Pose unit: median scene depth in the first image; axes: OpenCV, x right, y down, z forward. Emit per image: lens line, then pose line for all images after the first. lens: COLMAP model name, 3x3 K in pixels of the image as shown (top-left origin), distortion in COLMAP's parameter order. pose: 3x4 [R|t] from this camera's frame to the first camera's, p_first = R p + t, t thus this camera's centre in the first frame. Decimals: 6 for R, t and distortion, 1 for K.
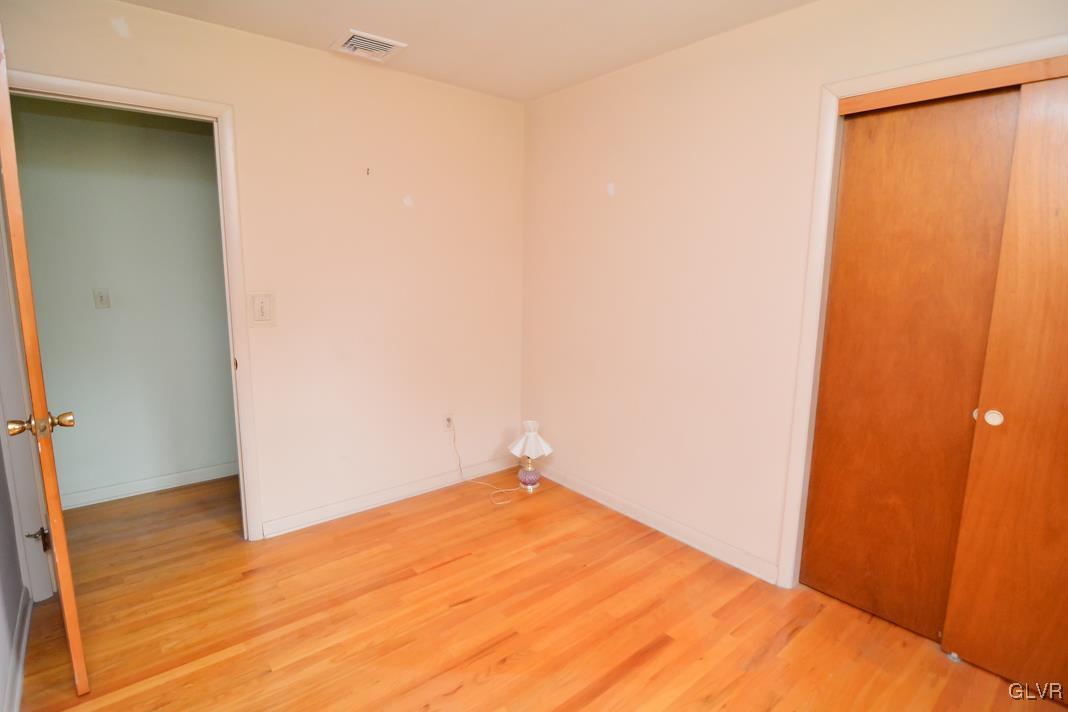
lens RADIAL K [[526.1, 0, 558.5], [0, 526.1, 351.1], [0, 0, 1]] dist [-0.006840, -0.001388]
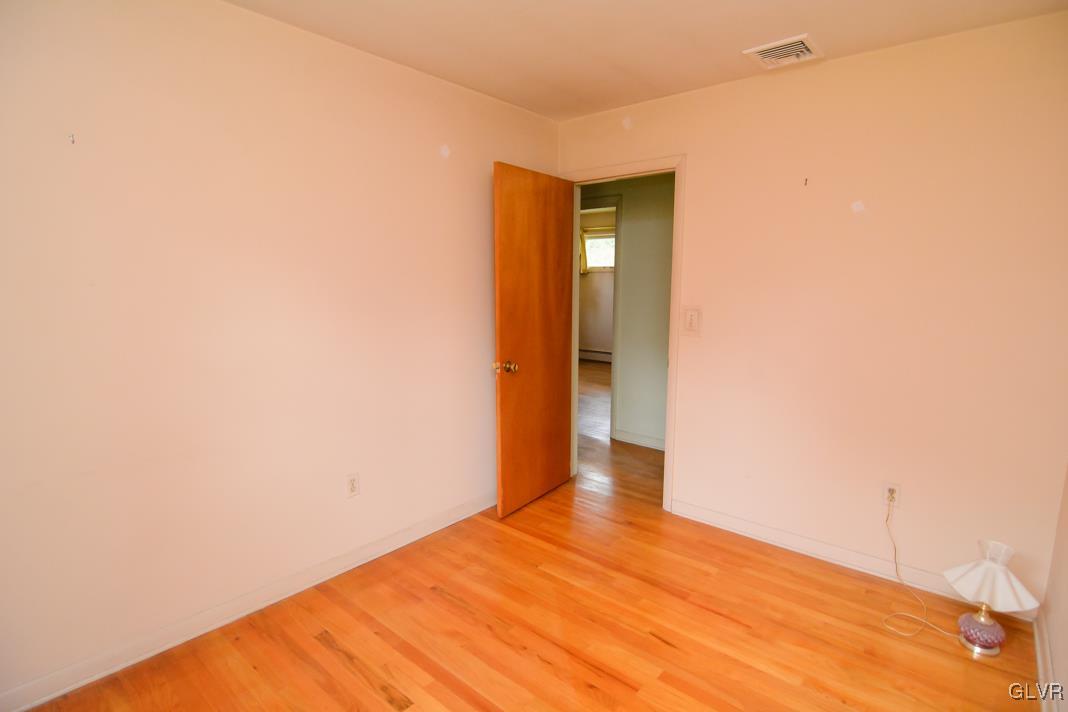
lens RADIAL K [[519.5, 0, 531.1], [0, 519.5, 356.3], [0, 0, 1]] dist [0.000000, -0.000535]
pose [[0.154523, 0.125279, -0.980014, 0.529617], [-0.155392, 0.982664, 0.101117, -0.066768], [0.975693, 0.136661, 0.171311, 0.454064]]
